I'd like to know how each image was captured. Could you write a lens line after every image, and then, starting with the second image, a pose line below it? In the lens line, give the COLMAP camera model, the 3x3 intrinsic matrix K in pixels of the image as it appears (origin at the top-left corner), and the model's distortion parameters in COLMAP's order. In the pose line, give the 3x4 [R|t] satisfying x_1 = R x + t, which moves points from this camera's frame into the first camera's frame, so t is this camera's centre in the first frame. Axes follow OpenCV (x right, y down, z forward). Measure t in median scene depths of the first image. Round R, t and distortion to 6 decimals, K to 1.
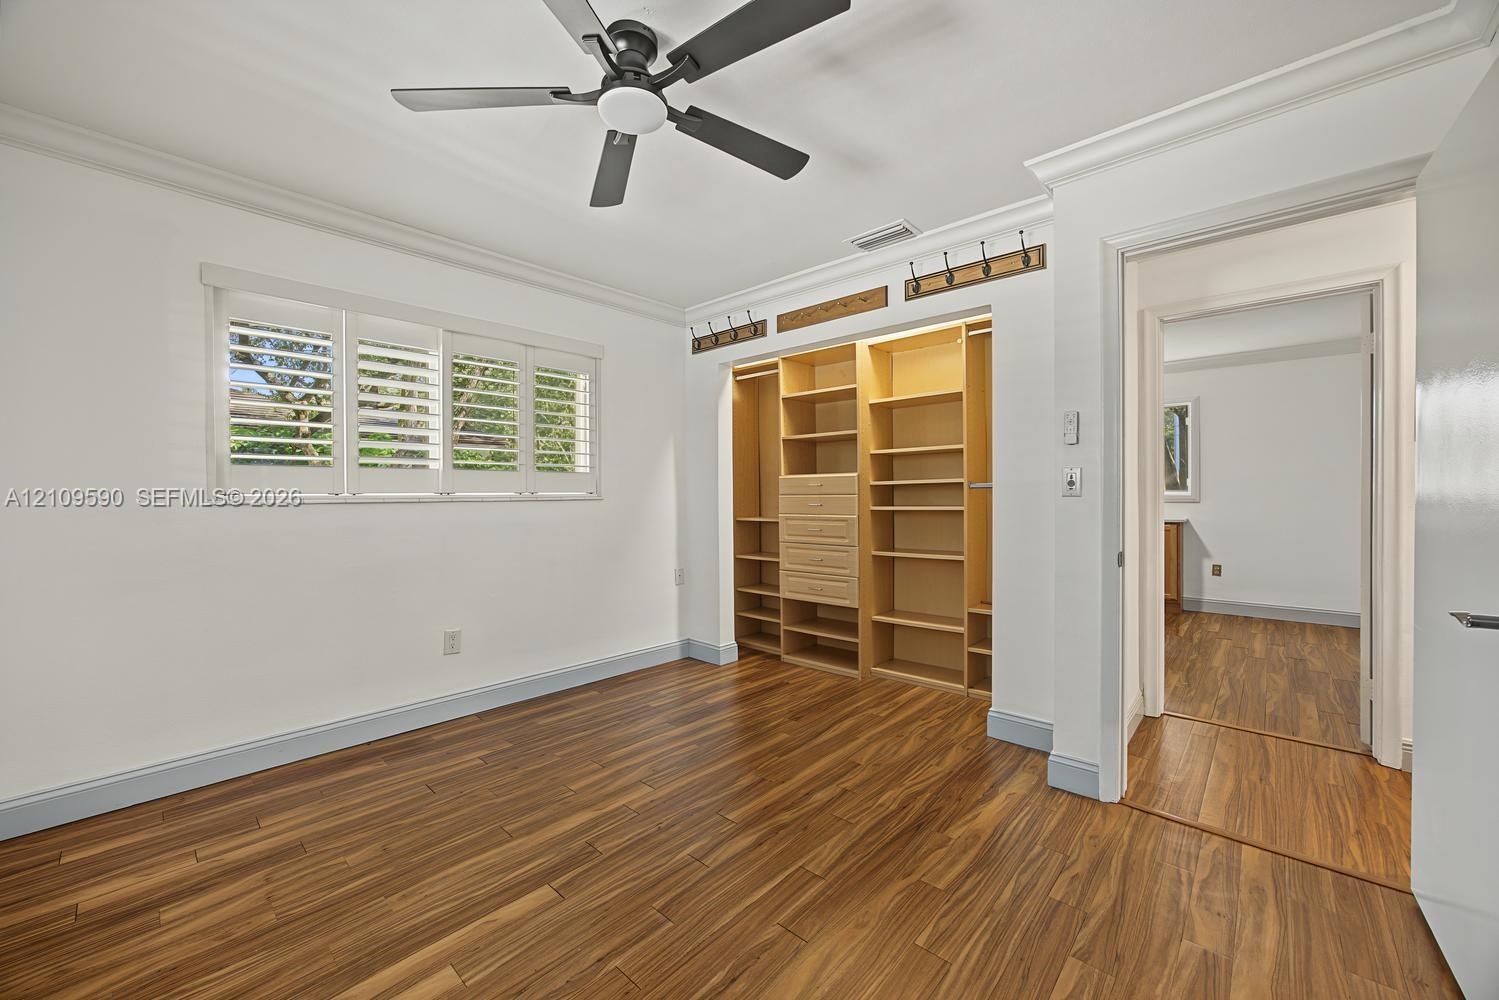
lens RADIAL K [[588.2, 0, 740.2], [0, 588.2, 499.6], [0, 0, 1]] dist [-0.001355, 0.000376]
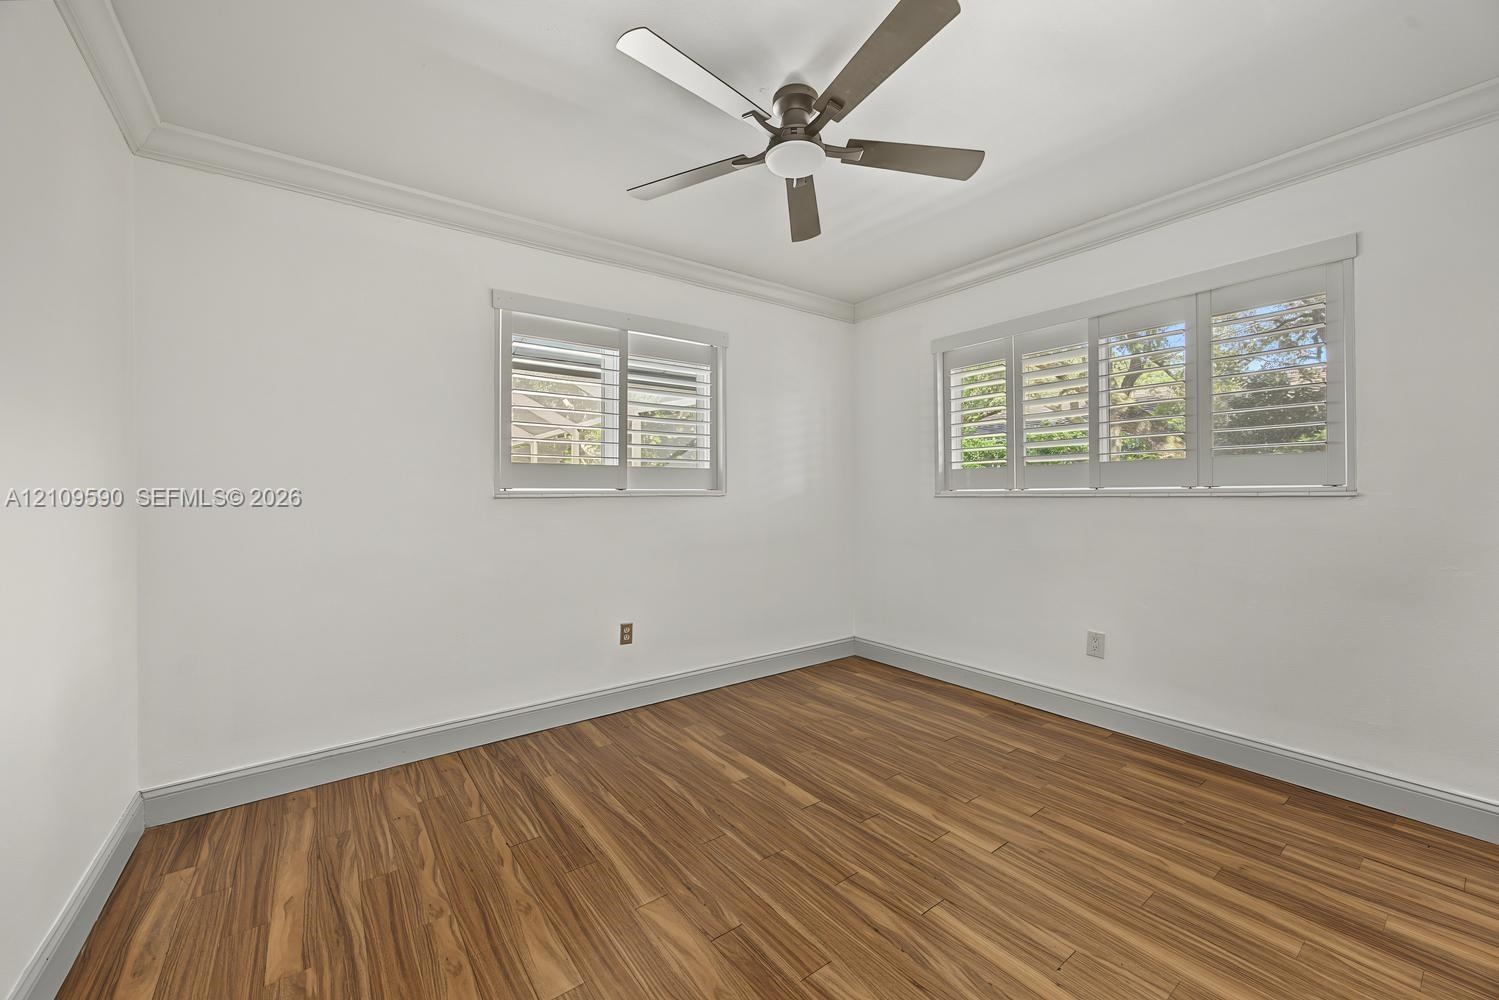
lens RADIAL K [[588.2, 0, 745.1], [0, 588.2, 494.9], [0, 0, 1]] dist [-0.001355, 0.000376]
pose [[-0.197155, 0.004383, -0.980363, 0.780586], [0.005471, 0.999979, 0.003370, -0.002973], [0.980357, -0.004699, -0.197175, 0.914274]]
